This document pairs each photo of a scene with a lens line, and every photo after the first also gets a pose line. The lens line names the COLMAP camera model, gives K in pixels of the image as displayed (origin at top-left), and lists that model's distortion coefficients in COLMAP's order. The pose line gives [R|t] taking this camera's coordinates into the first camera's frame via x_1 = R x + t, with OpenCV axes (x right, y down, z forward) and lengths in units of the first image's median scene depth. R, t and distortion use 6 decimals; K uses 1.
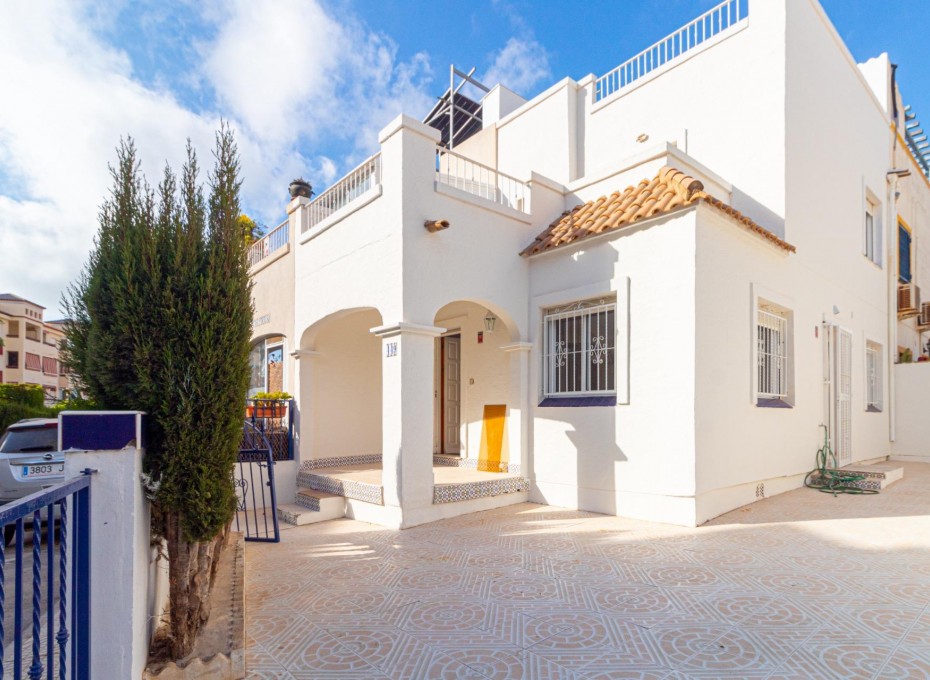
lens RADIAL K [[501.8, 0, 502.3], [0, 501.8, 405.8], [0, 0, 1]] dist [0.004692, -0.000022]
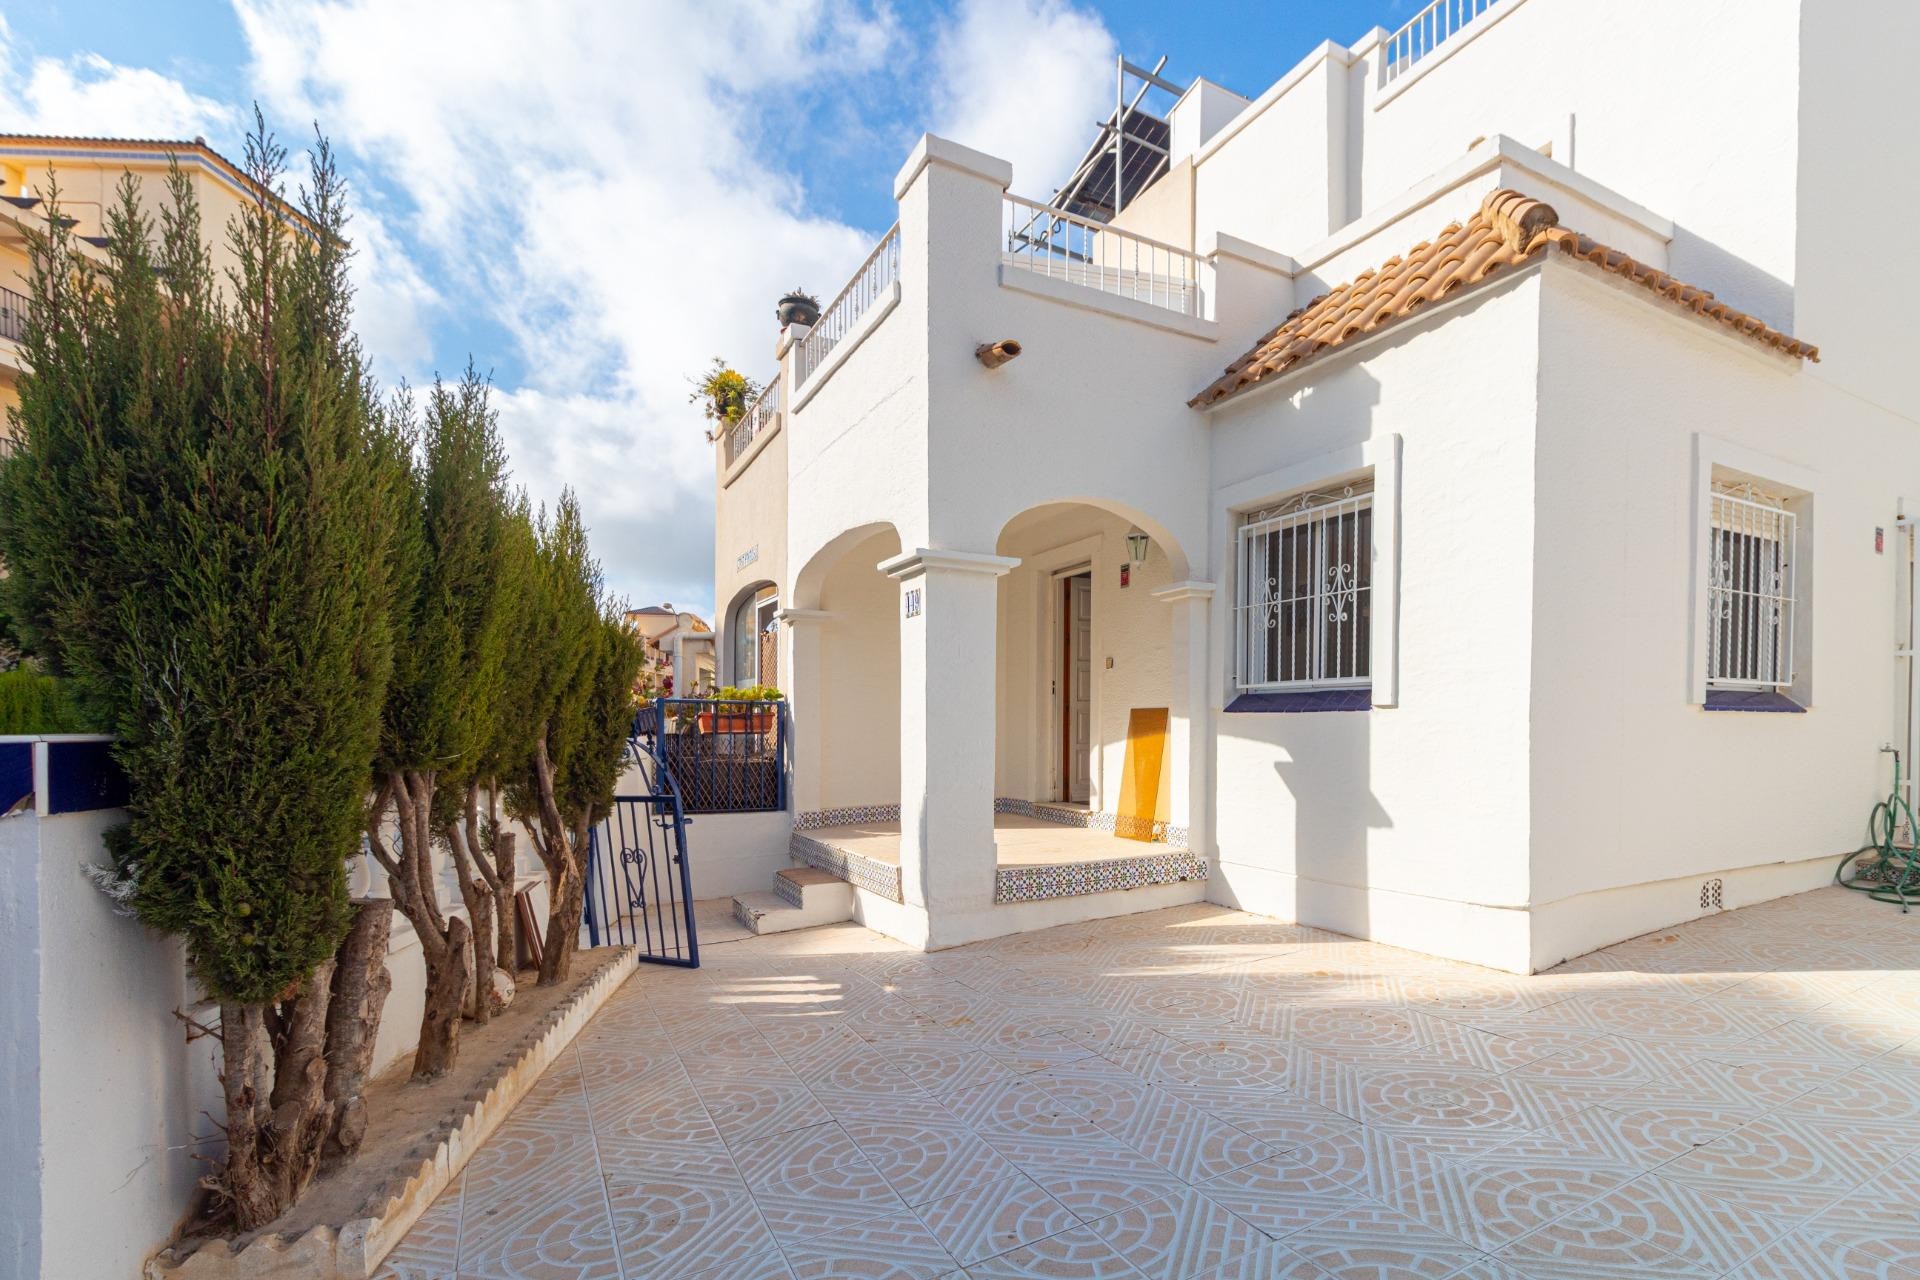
lens RADIAL K [[906.5, 0, 1117.5], [0, 906.5, 735.9], [0, 0, 1]] dist [0.004468, -0.000504]
pose [[0.984052, 0.000385, -0.177881, 0.135178], [0.005276, 0.999494, 0.031351, -0.003538], [0.177803, -0.031790, 0.983553, 0.105938]]
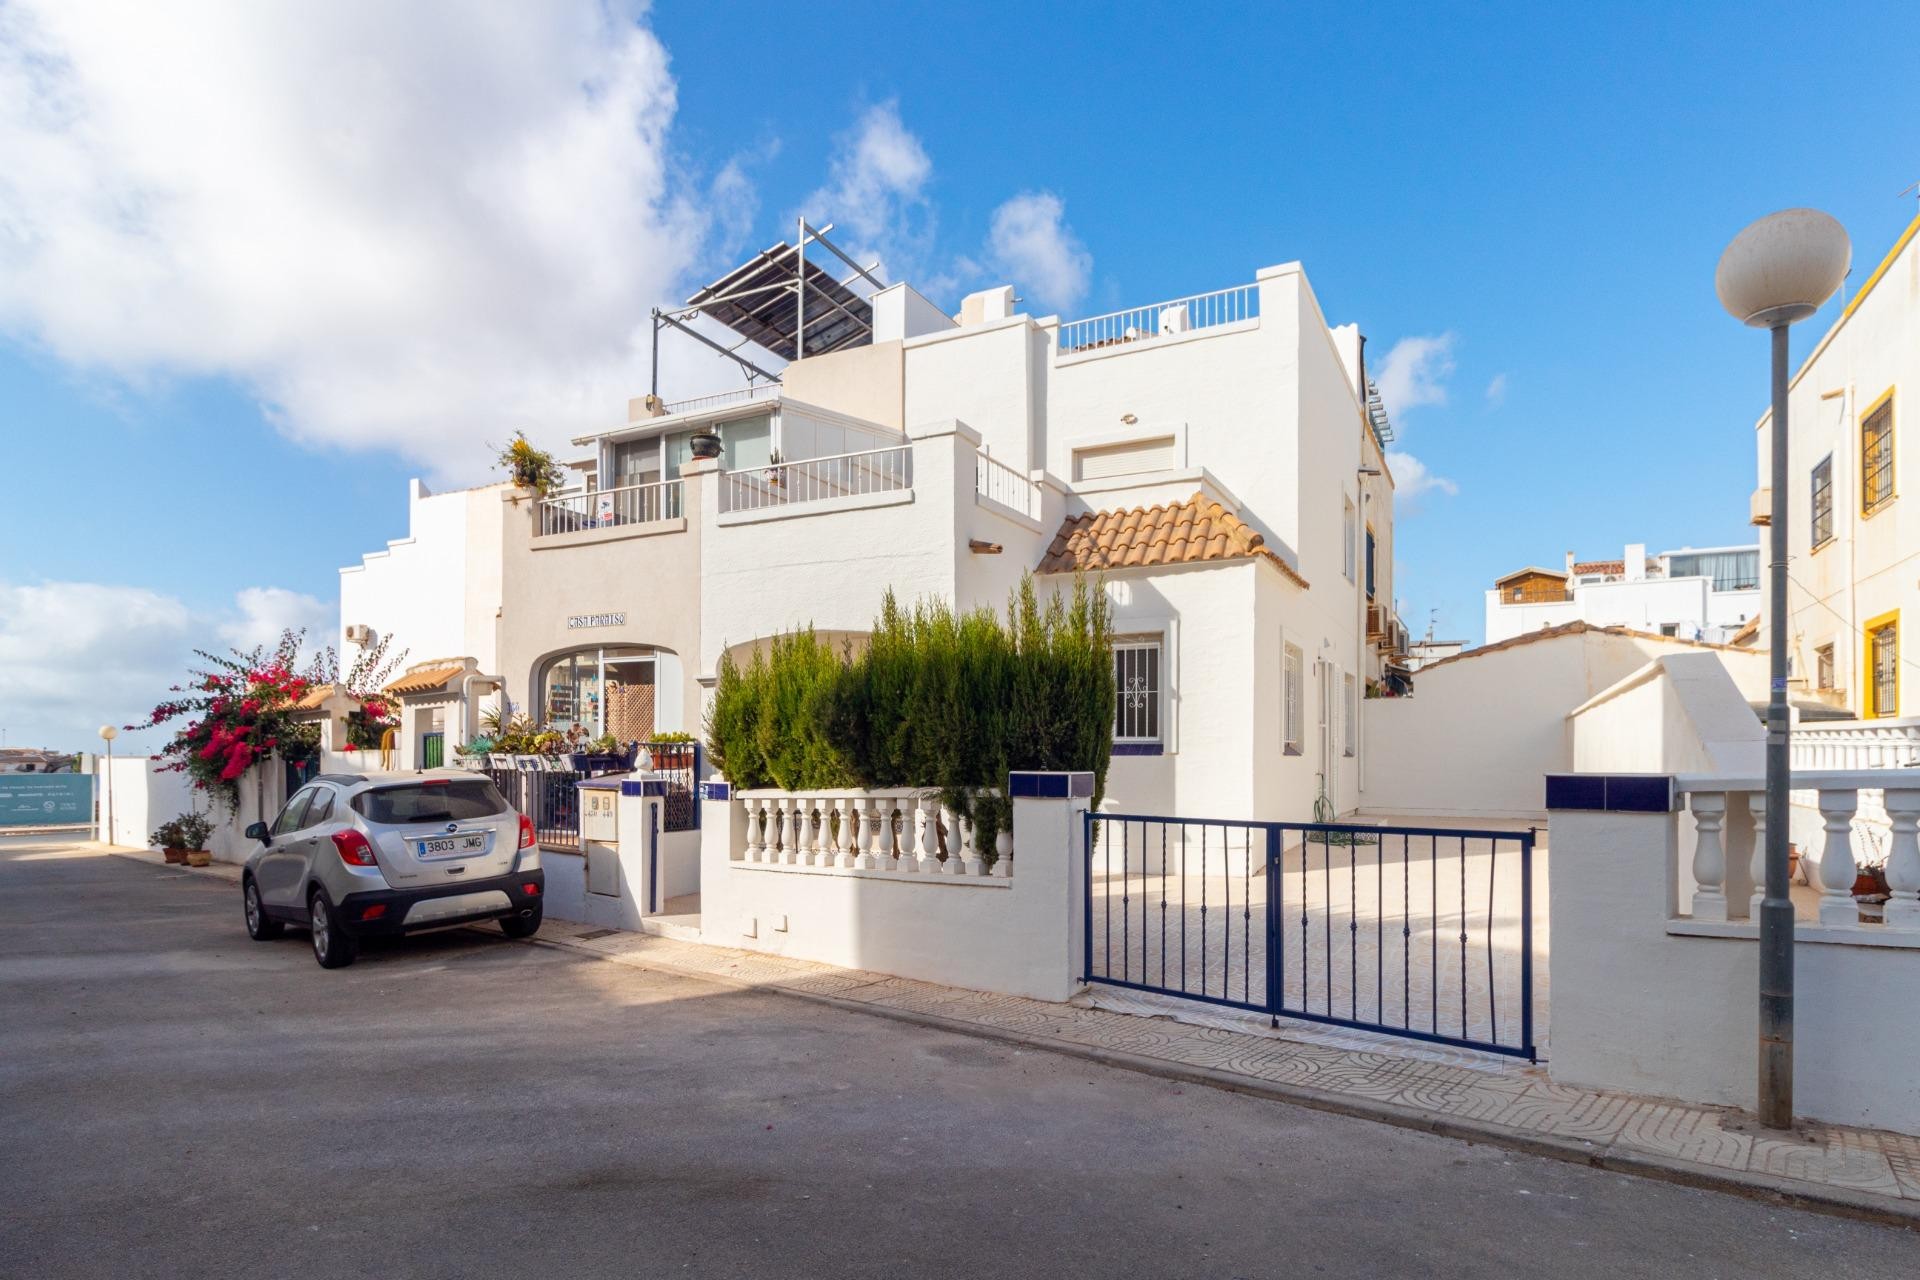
lens RADIAL K [[906.5, 0, 1038.8], [0, 906.5, 750.0], [0, 0, 1]] dist [0.004468, -0.000504]
pose [[0.934853, -0.002095, 0.355028, -0.541858], [-0.000070, 0.999981, 0.006085, -0.016770], [-0.355034, -0.005714, 0.934836, -0.449206]]
